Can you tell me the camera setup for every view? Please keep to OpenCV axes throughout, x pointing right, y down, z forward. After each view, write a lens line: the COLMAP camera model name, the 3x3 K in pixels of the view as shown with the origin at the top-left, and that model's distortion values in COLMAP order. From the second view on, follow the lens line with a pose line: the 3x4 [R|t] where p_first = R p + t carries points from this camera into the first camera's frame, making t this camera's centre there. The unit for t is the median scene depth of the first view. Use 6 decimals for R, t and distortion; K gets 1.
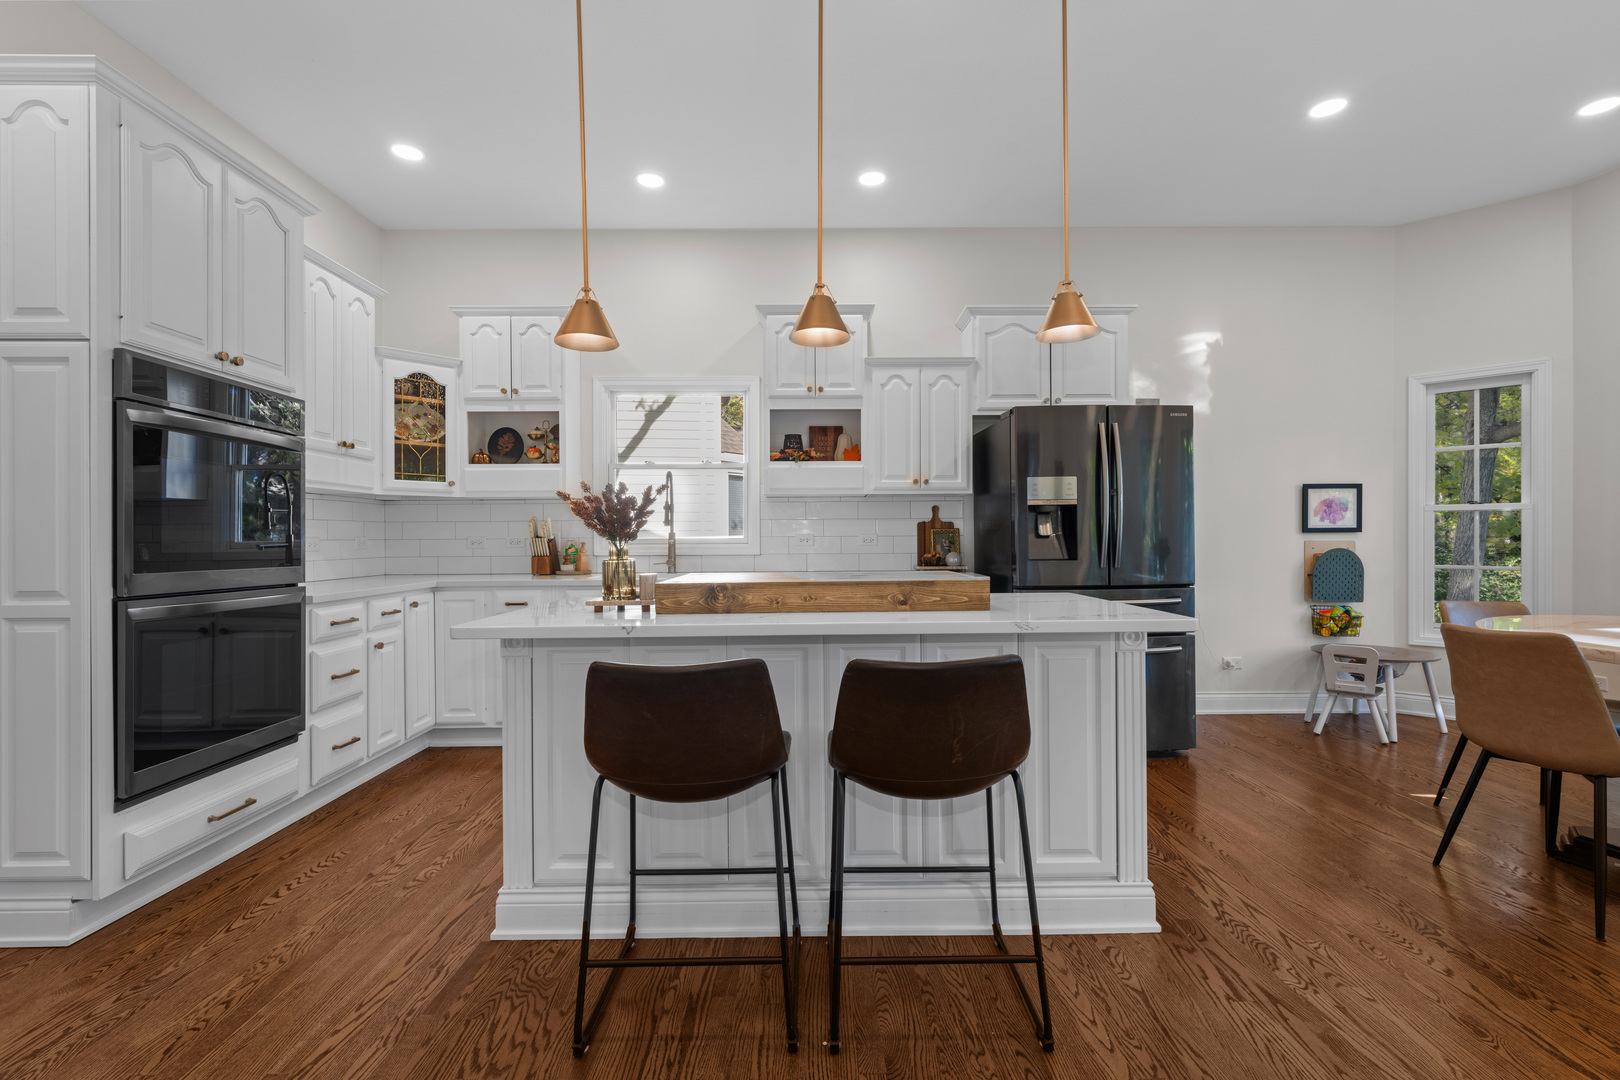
lens RADIAL K [[720.4, 0, 810.0], [0, 720.4, 540.0], [0, 0, 1]] dist [0.000030, 0.000264]
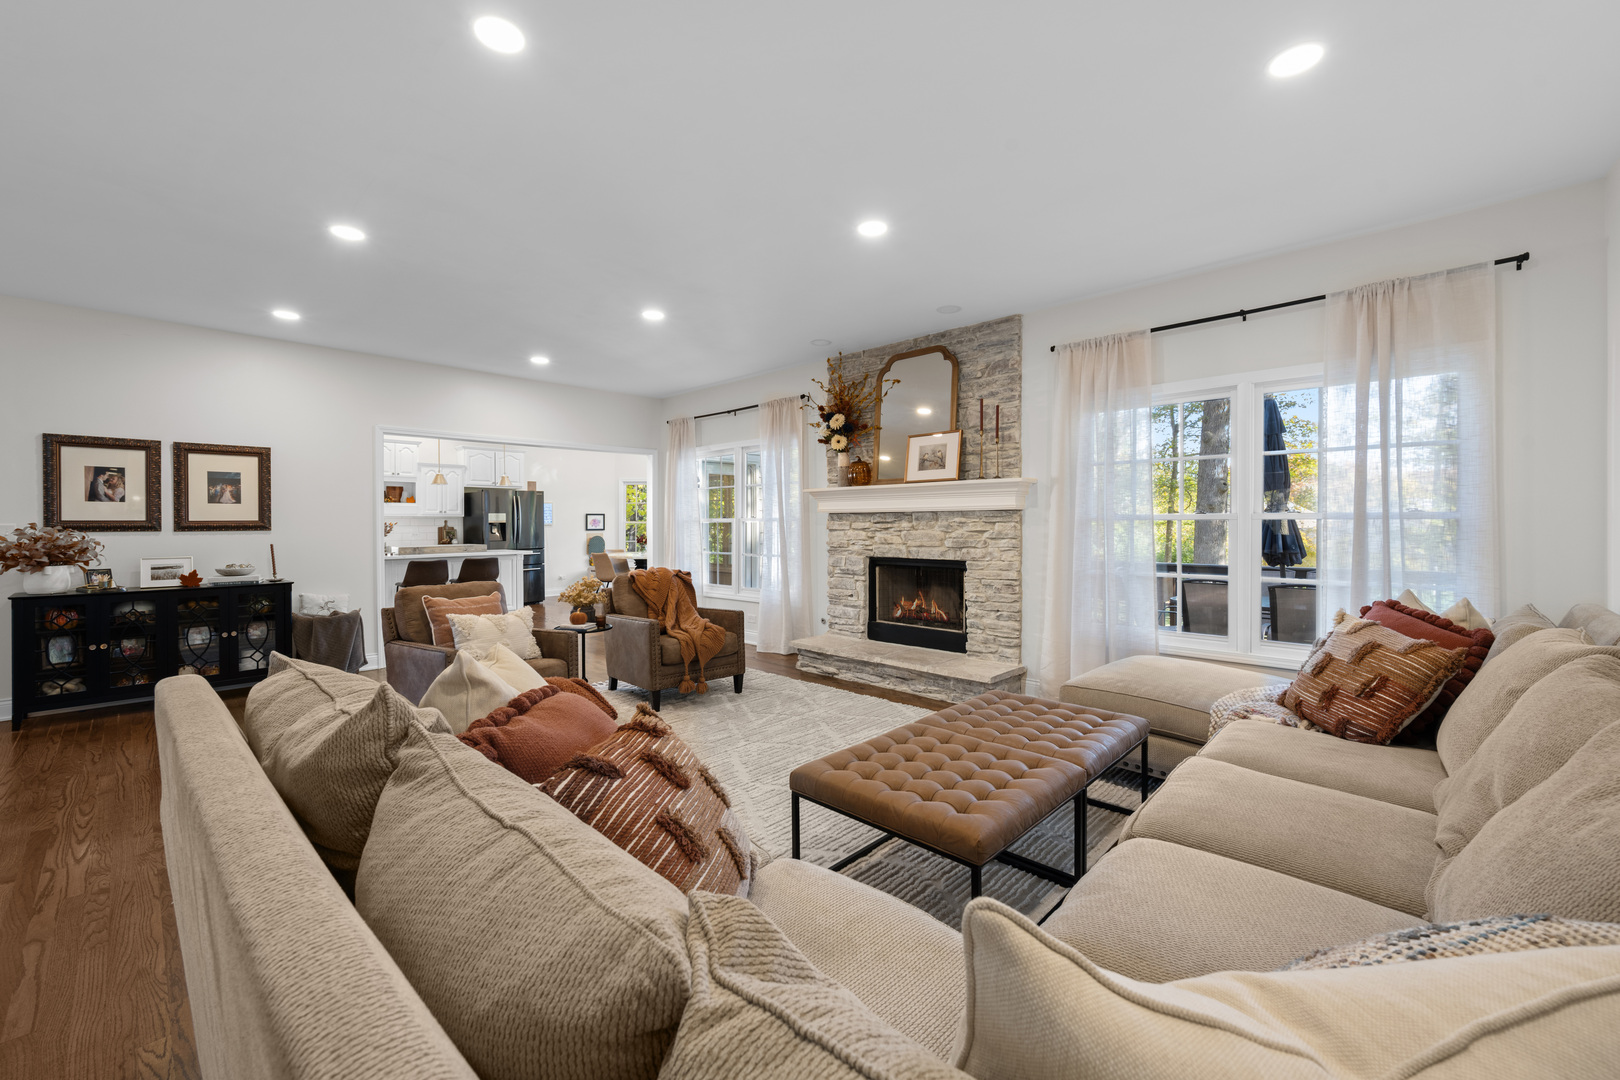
lens RADIAL K [[649.9, 0, 808.1], [0, 649.9, 525.9], [0, 0, 1]] dist [0.000537, 0.000117]
pose [[0.694962, -0.000745, 0.719046, -0.609379], [0.001590, 0.999999, -0.000500, -0.028253], [-0.719044, 0.001490, 0.694963, -1.556190]]
